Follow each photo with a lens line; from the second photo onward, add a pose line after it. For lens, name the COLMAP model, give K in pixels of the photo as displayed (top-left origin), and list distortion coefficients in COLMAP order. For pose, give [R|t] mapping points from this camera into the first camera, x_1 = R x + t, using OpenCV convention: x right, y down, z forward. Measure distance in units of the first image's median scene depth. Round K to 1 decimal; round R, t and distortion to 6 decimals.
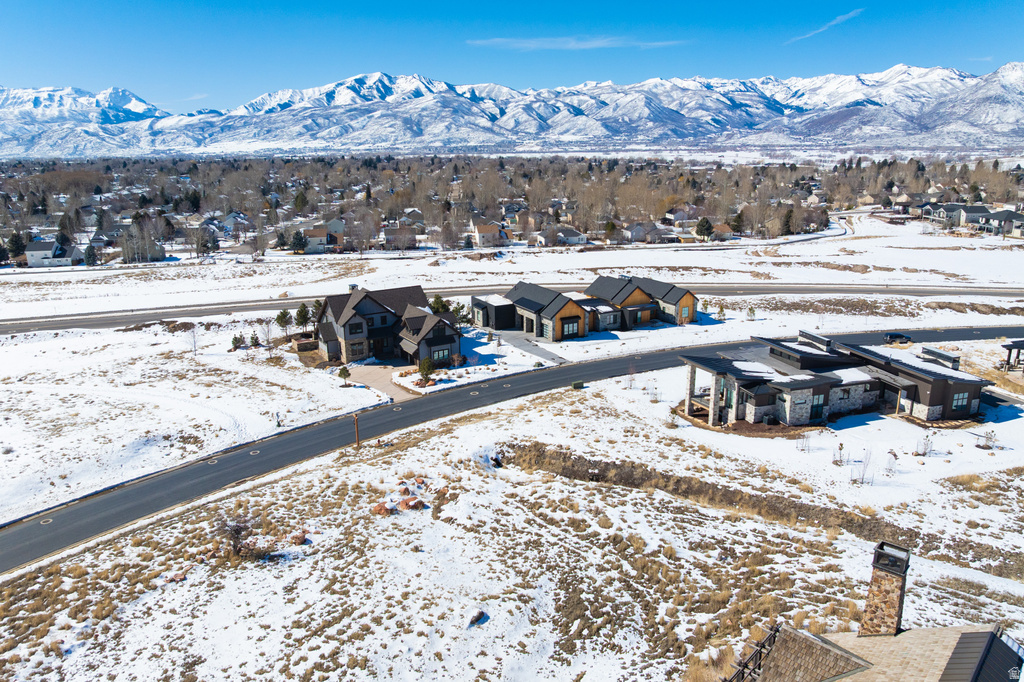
lens RADIAL K [[718.4, 0, 517.2], [0, 718.4, 342.8], [0, 0, 1]] dist [-0.041147, 0.002468]
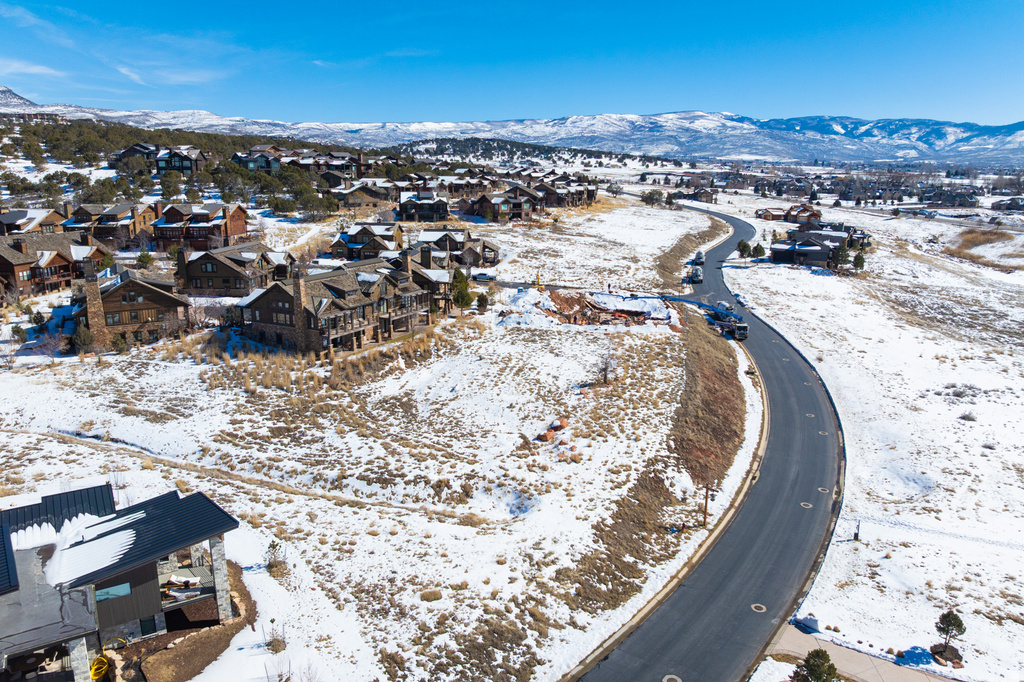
lens RADIAL K [[713.6, 0, 512.0], [0, 713.6, 341.0], [0, 0, 1]] dist [-0.038505, 0.002443]
pose [[-0.964554, 0.063327, -0.256175, 0.111039], [-0.070140, 0.874335, 0.480228, -0.261890], [0.254394, 0.481174, -0.838901, 1.022617]]
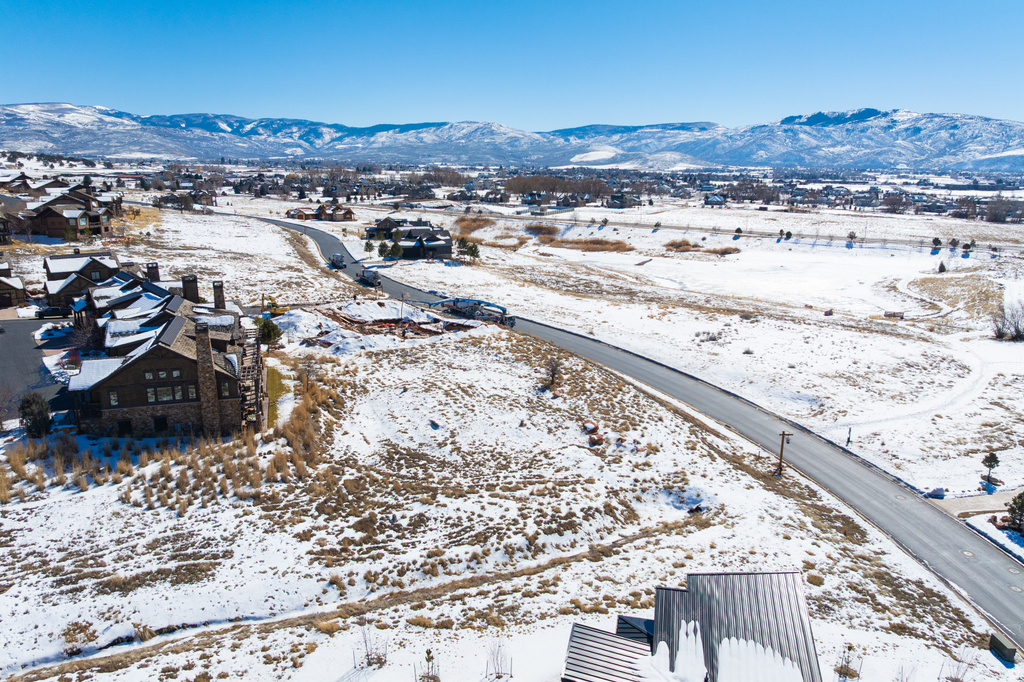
lens RADIAL K [[718.5, 0, 516.6], [0, 718.5, 340.3], [0, 0, 1]] dist [-0.040716, 0.005251]
pose [[-0.489055, 0.205345, -0.847737, 0.501635], [-0.236879, 0.904101, 0.355653, -0.181291], [0.839472, 0.374745, -0.393513, 0.696230]]
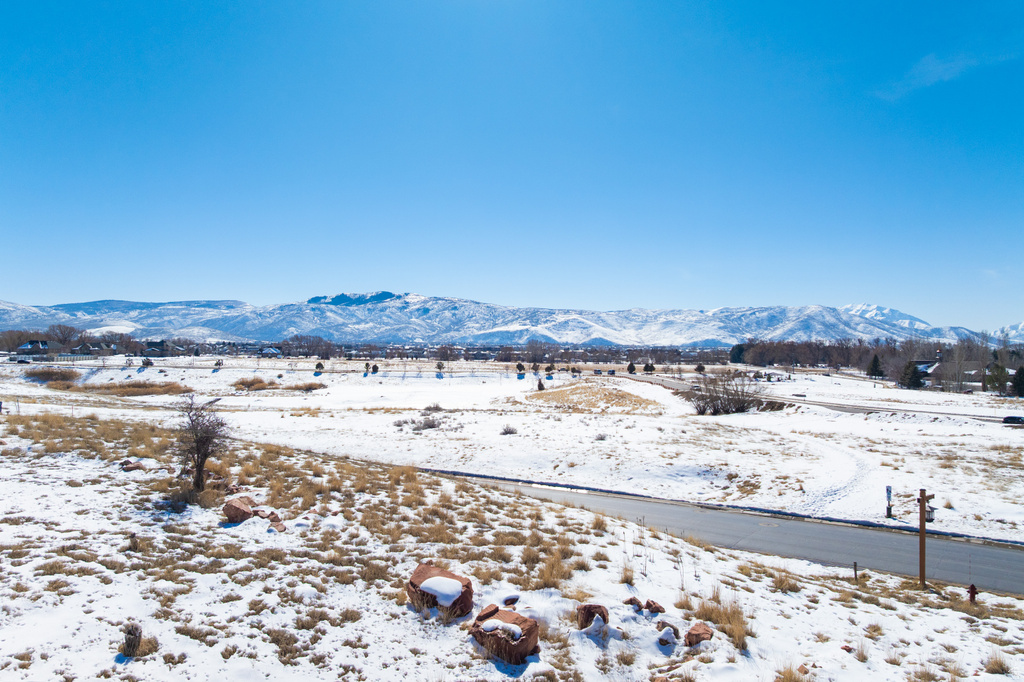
lens RADIAL K [[718.5, 0, 516.6], [0, 718.5, 340.3], [0, 0, 1]] dist [-0.040716, 0.005251]
pose [[0.116887, -0.007573, -0.993116, 0.075137], [-0.267369, 0.962812, -0.038811, 0.064242], [0.956478, 0.270065, 0.110516, 0.499812]]
